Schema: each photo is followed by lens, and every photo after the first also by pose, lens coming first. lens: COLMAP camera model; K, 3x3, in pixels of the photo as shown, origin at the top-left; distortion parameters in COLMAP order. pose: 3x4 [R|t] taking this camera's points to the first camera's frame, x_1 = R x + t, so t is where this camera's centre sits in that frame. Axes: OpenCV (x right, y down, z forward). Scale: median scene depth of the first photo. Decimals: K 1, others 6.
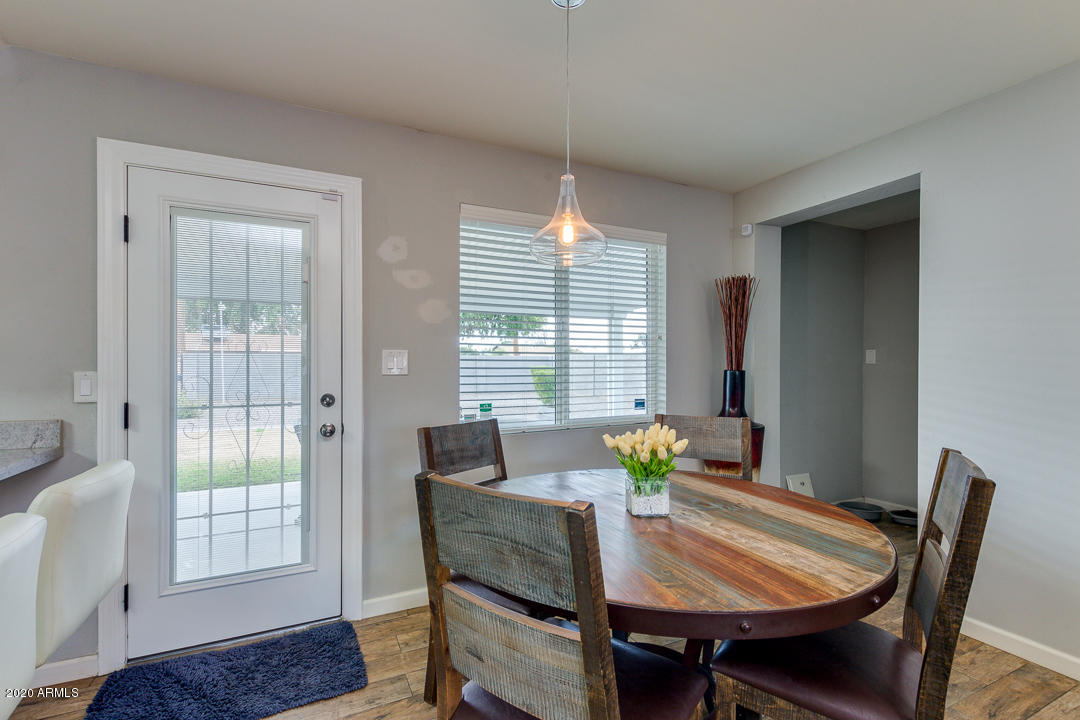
lens RADIAL K [[505.0, 0, 534.3], [0, 505.0, 364.0], [0, 0, 1]] dist [0.011375, -0.009367]
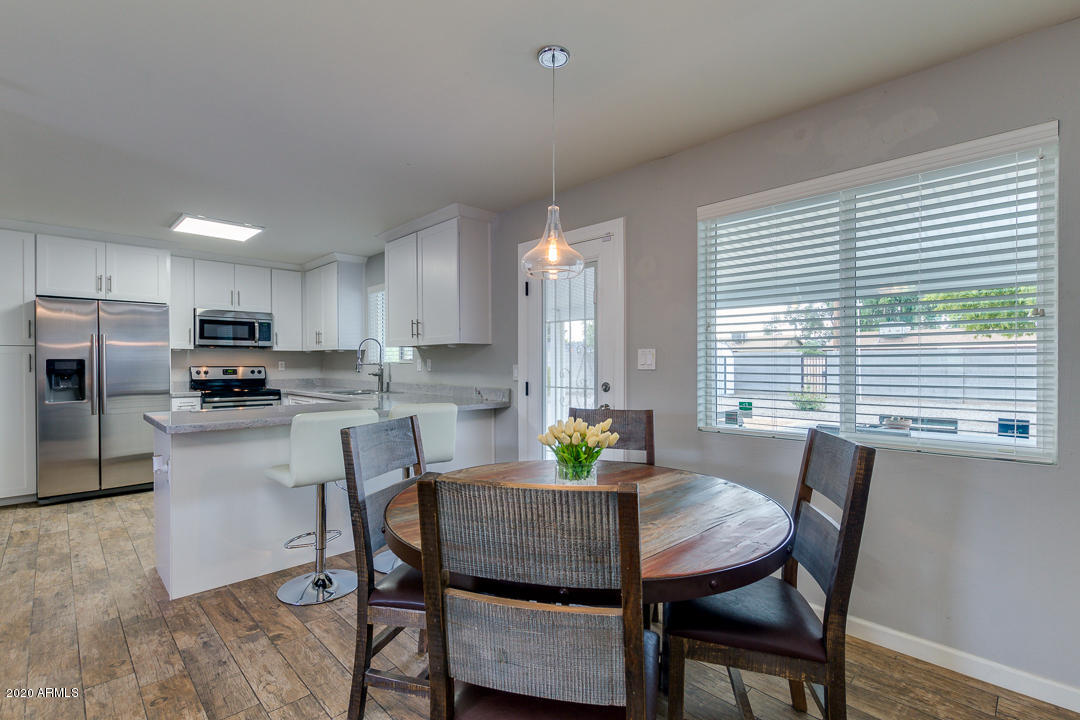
lens RADIAL K [[505.0, 0, 534.3], [0, 505.0, 364.0], [0, 0, 1]] dist [0.011375, -0.009367]
pose [[0.292771, 0.004225, -0.956173, 0.851018], [-0.000044, 0.999990, 0.004405, 0.003092], [0.956182, -0.001248, 0.292769, 0.414309]]
